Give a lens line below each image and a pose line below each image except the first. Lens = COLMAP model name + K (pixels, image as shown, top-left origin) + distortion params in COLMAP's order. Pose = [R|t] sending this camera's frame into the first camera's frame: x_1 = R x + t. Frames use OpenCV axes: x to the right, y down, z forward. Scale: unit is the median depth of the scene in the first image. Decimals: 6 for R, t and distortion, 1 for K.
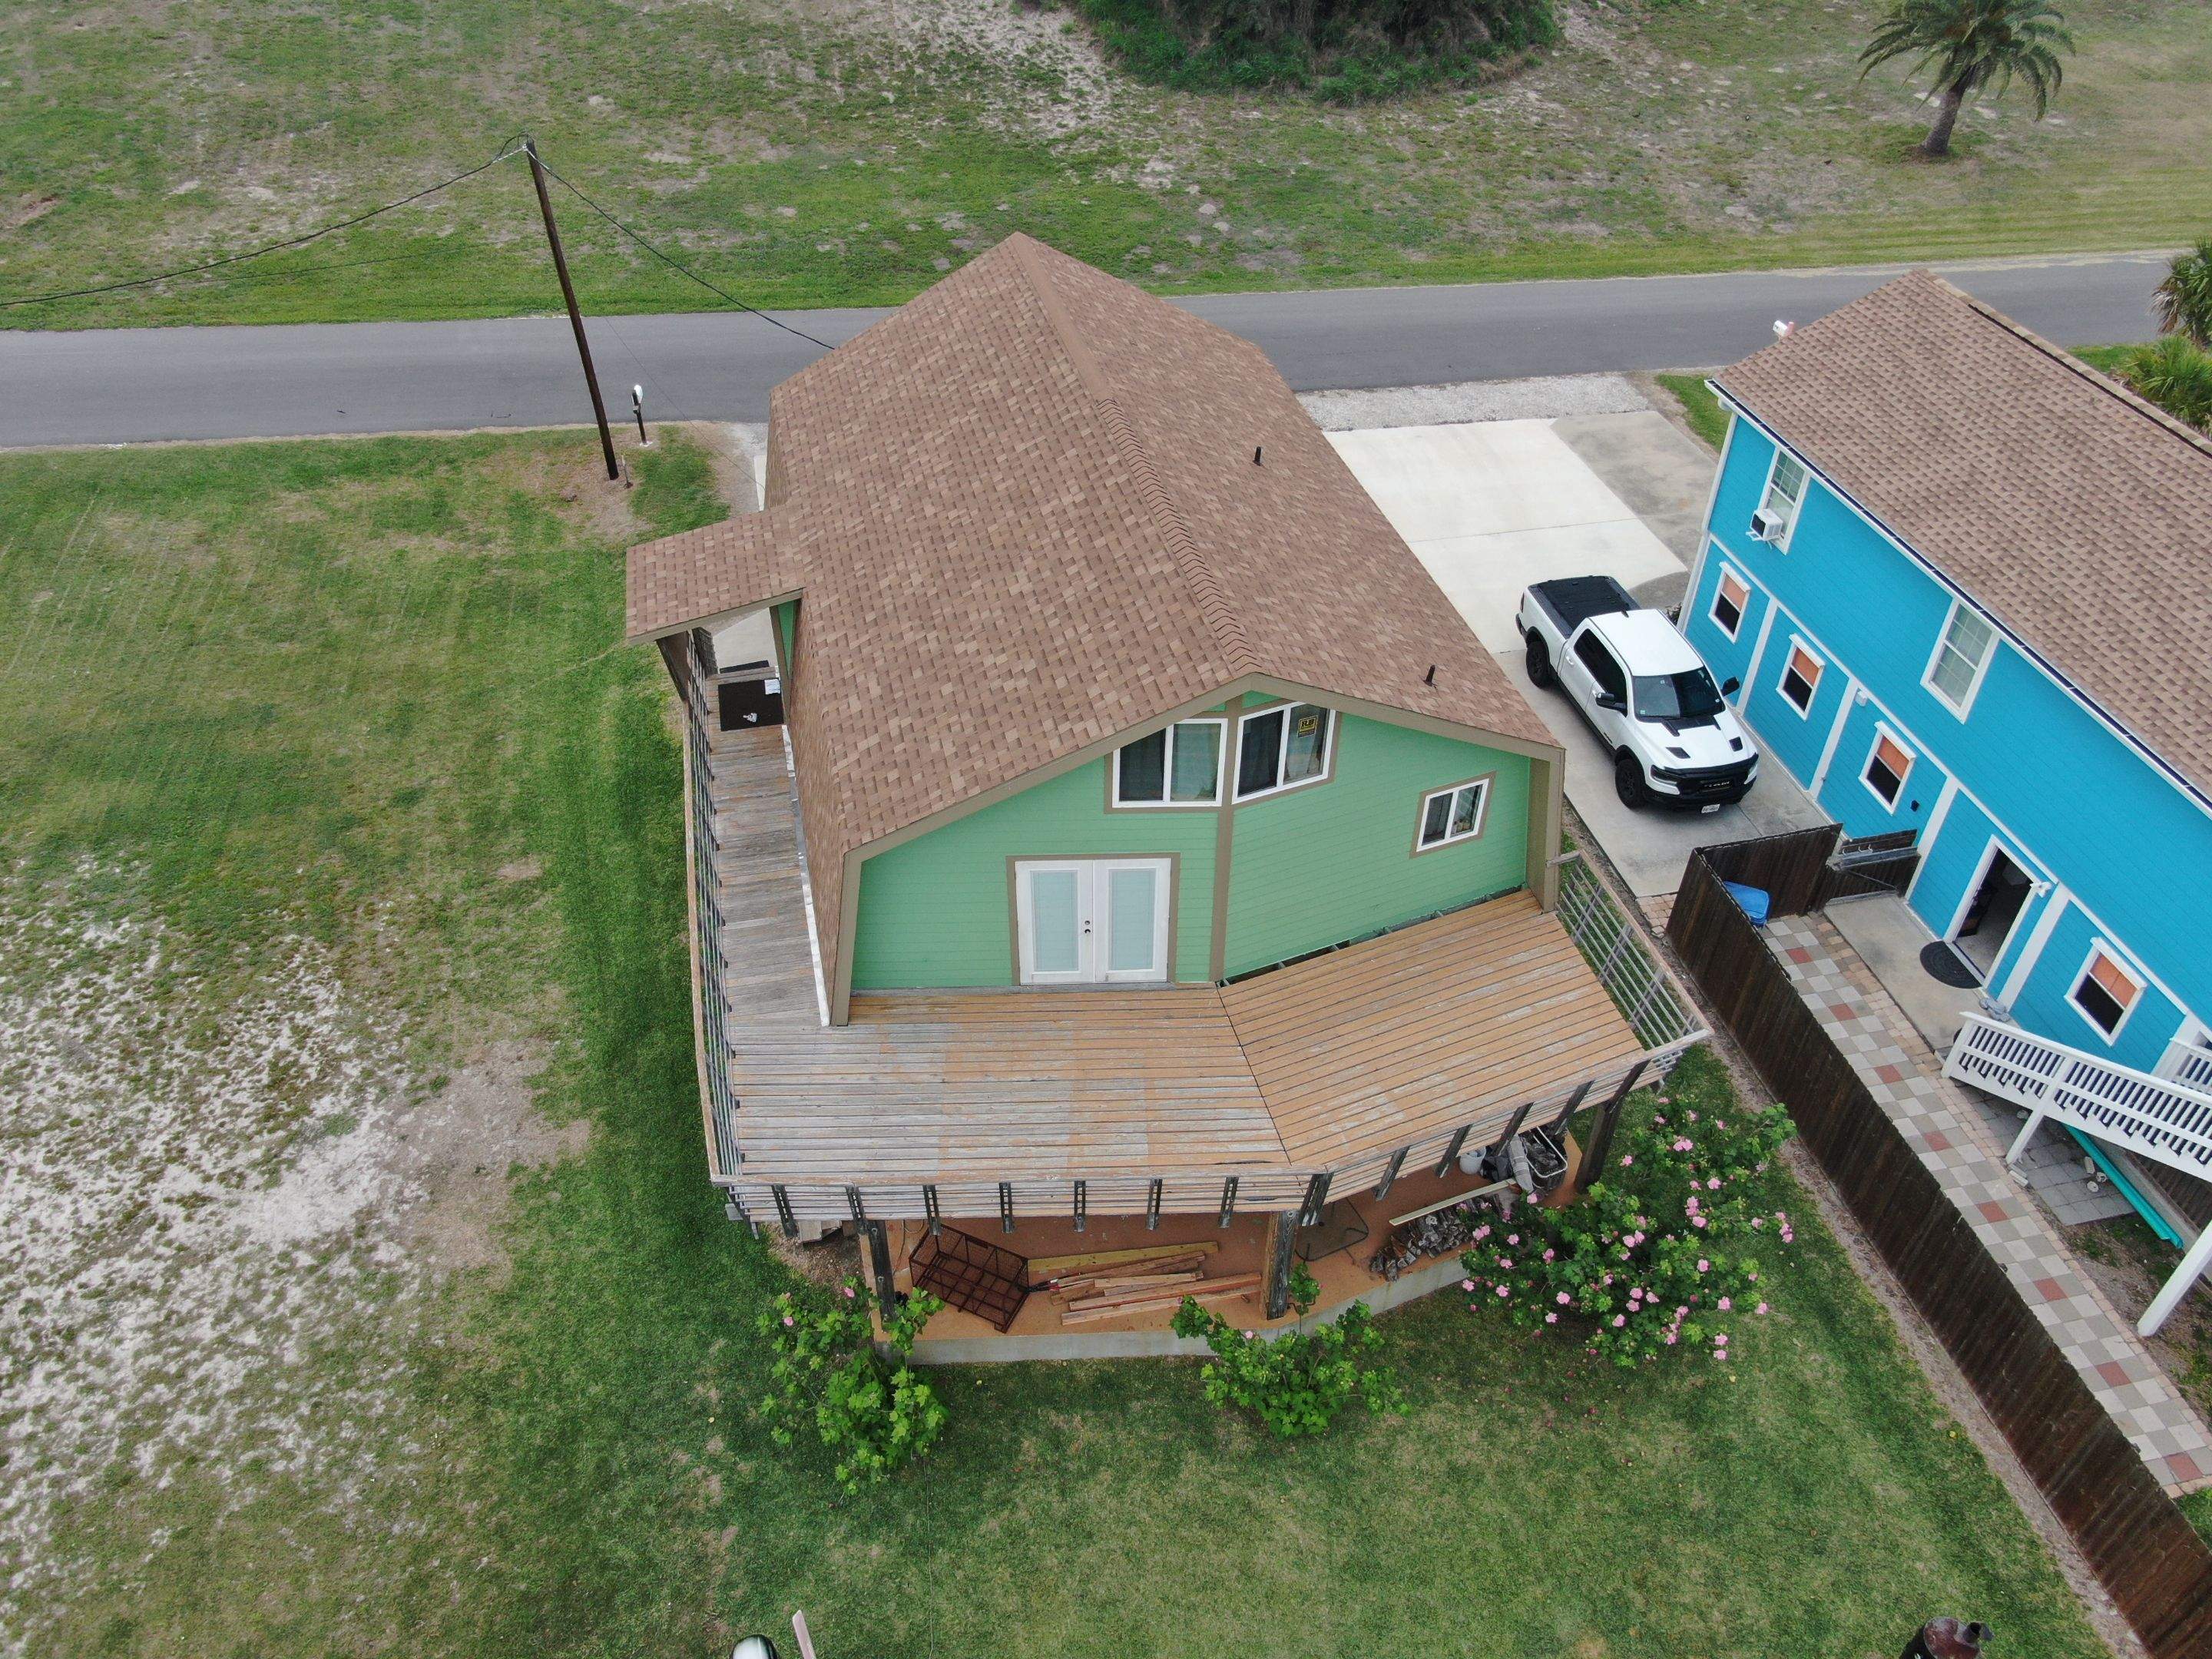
lens RADIAL K [[1594.7, 0, 1103.5], [0, 1594.7, 825.8], [0, 0, 1]] dist [-0.016688, 0.006111]
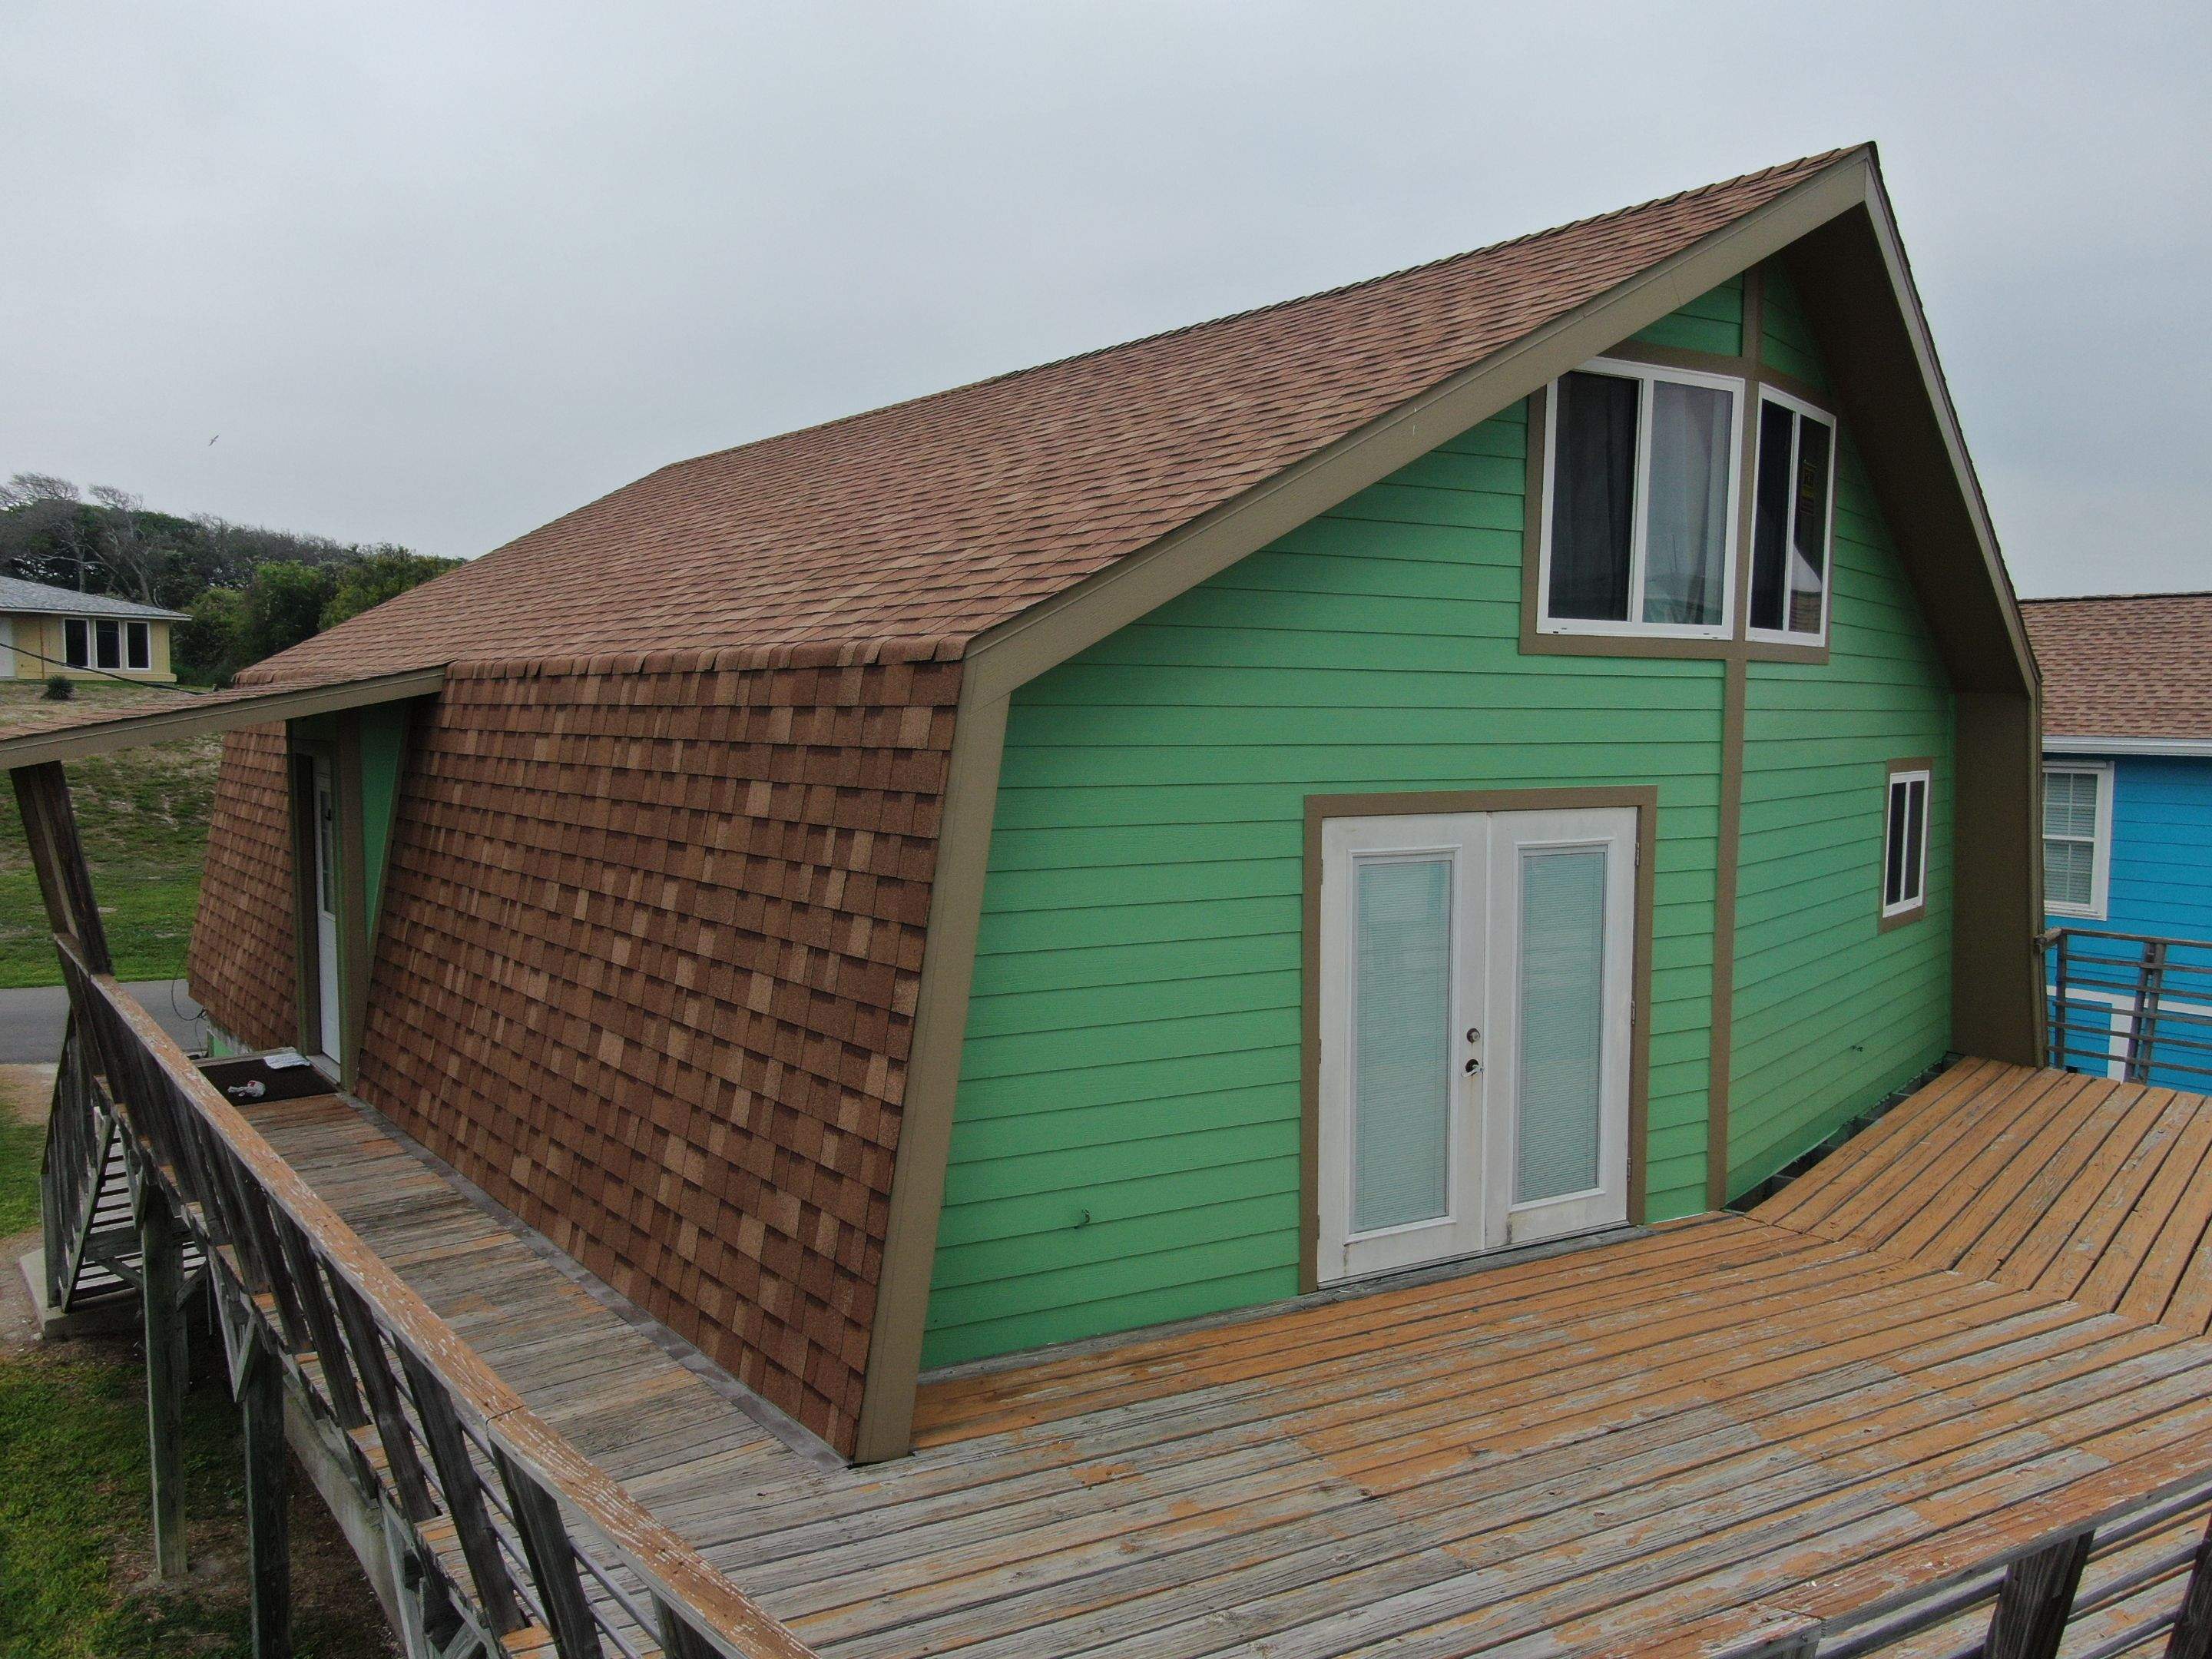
lens RADIAL K [[1594.7, 0, 1103.8], [0, 1594.7, 828.5], [0, 0, 1]] dist [-0.016688, 0.006111]
pose [[0.901257, -0.034055, 0.431945, -0.218818], [0.275197, 0.814997, -0.509947, 0.166010], [-0.334667, 0.578463, 0.743894, 0.641658]]
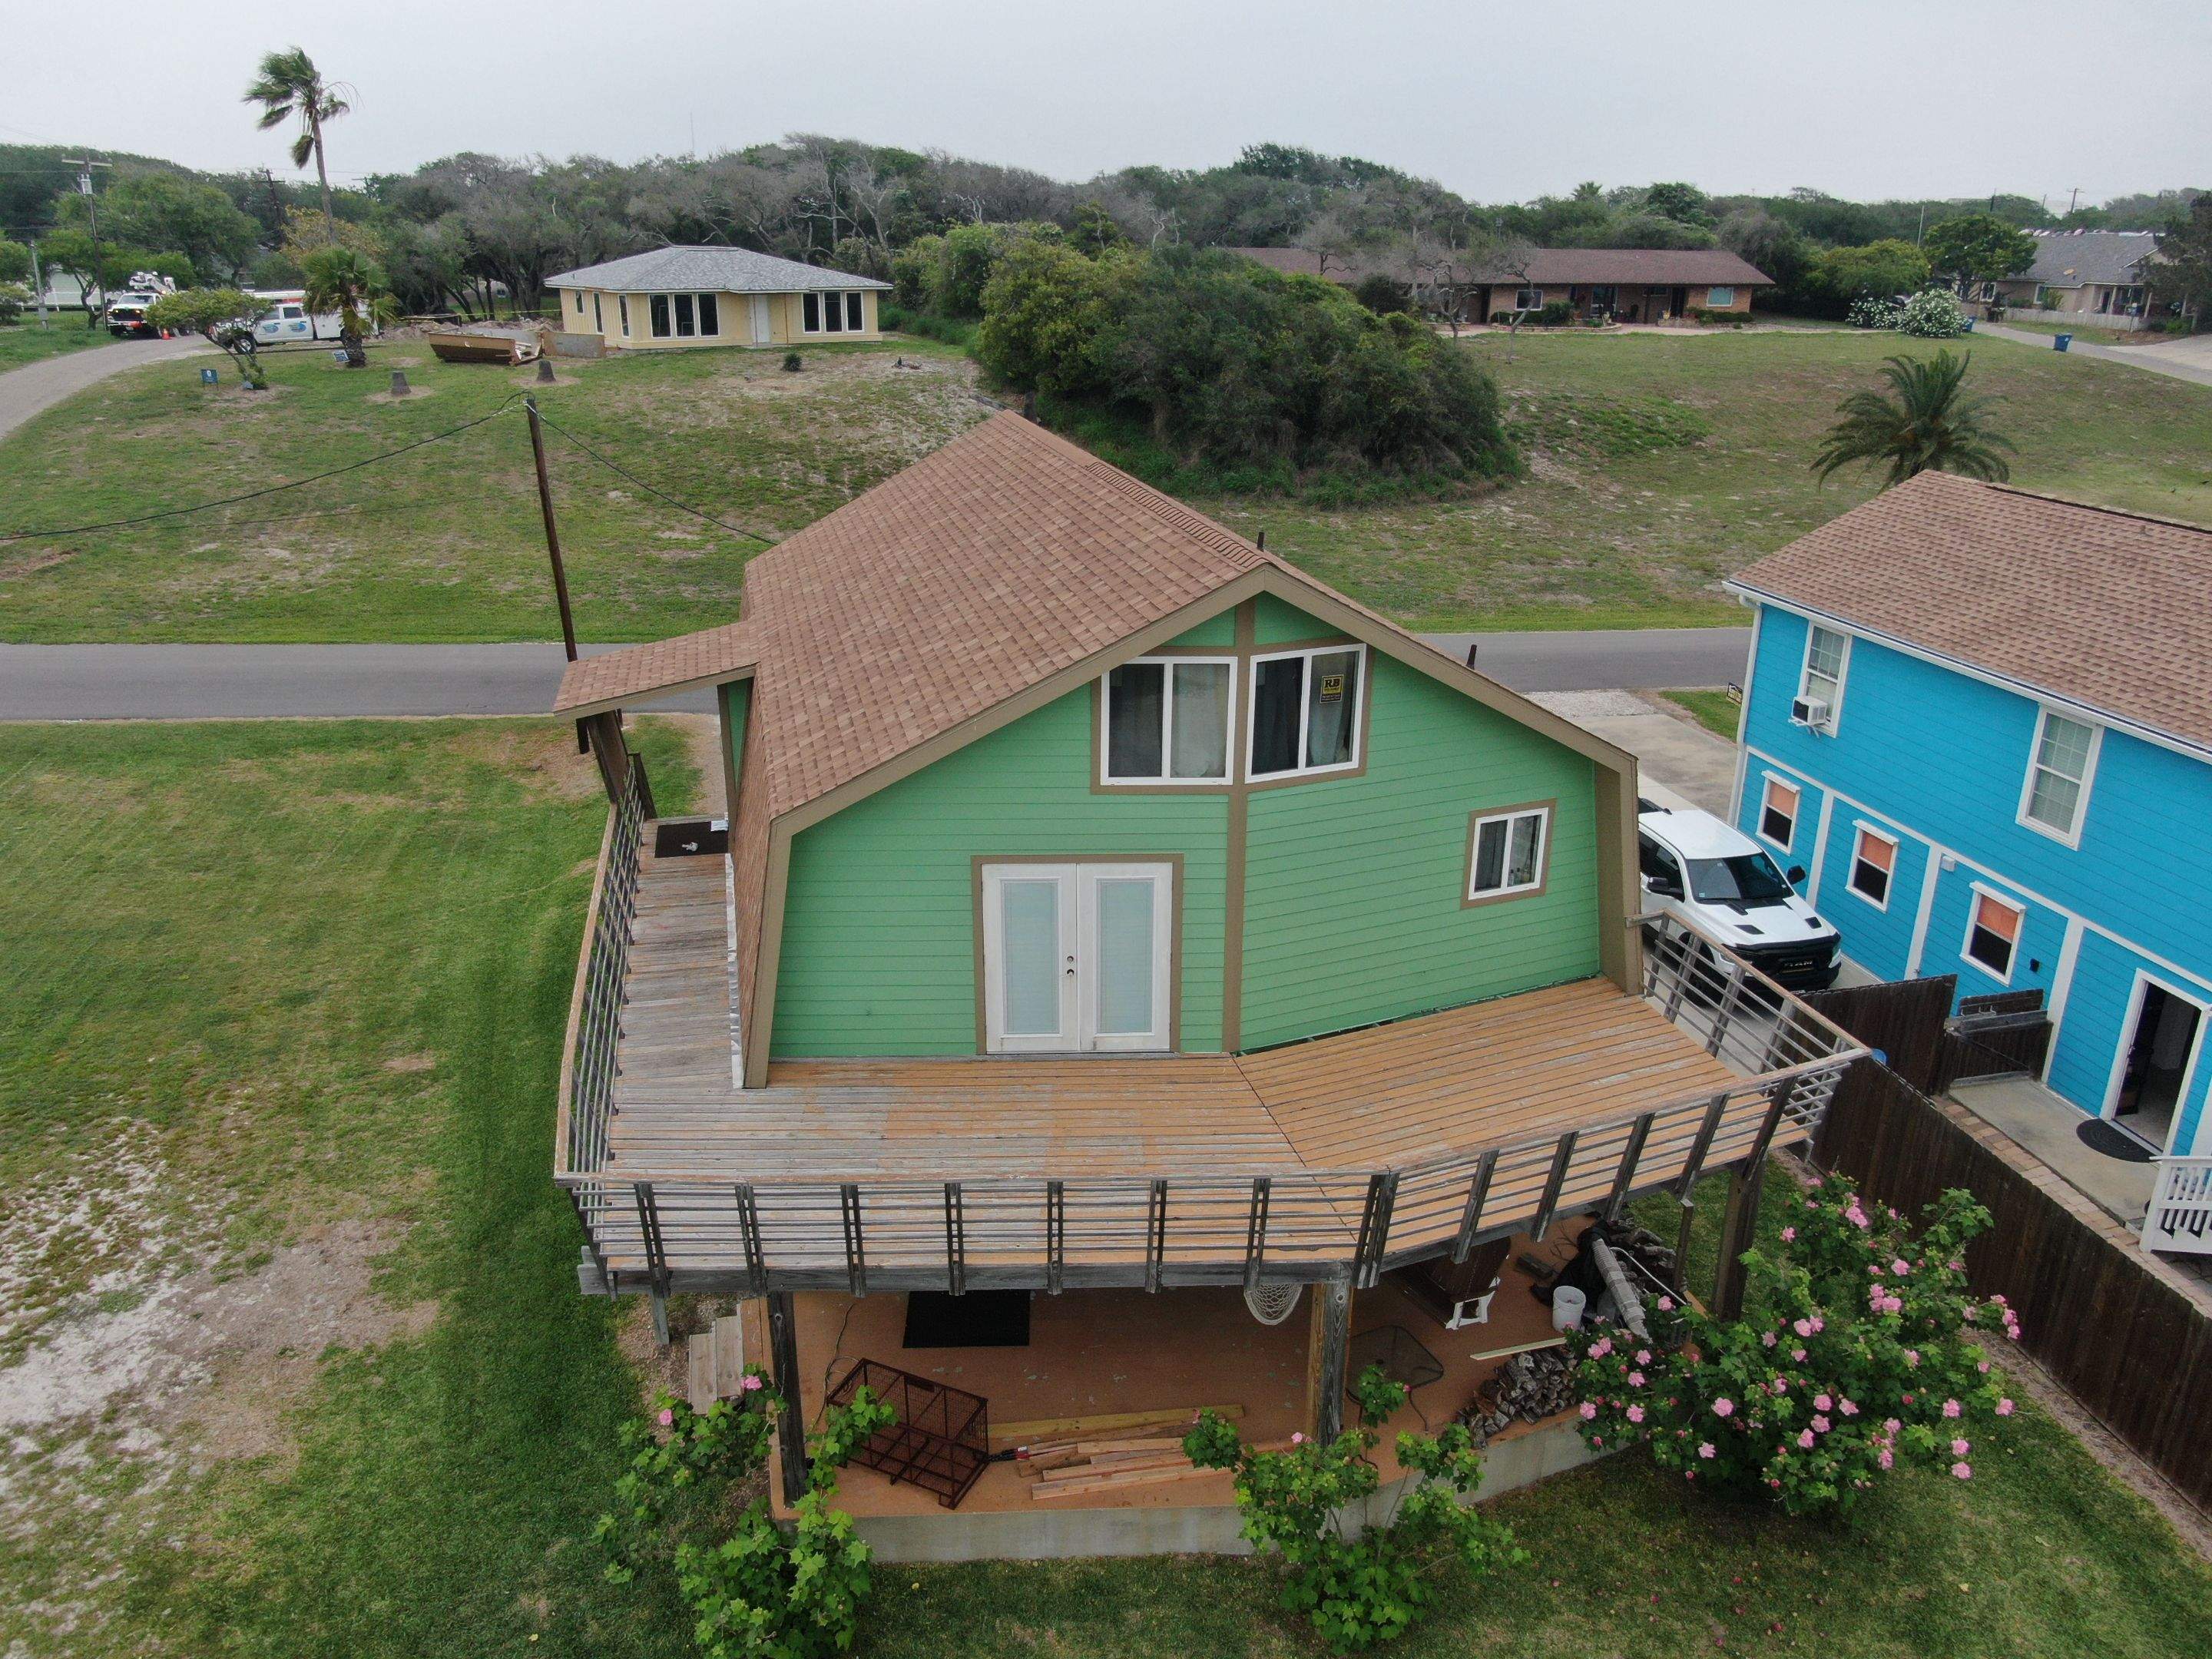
lens RADIAL K [[1594.7, 0, 1103.6], [0, 1594.7, 828.5], [0, 0, 1]] dist [-0.016688, 0.006111]
pose [[1.000000, 0.000118, 0.000850, 0.005338], [0.000170, 0.943662, -0.330912, 0.235787], [-0.000841, 0.330912, 0.943661, 0.189602]]
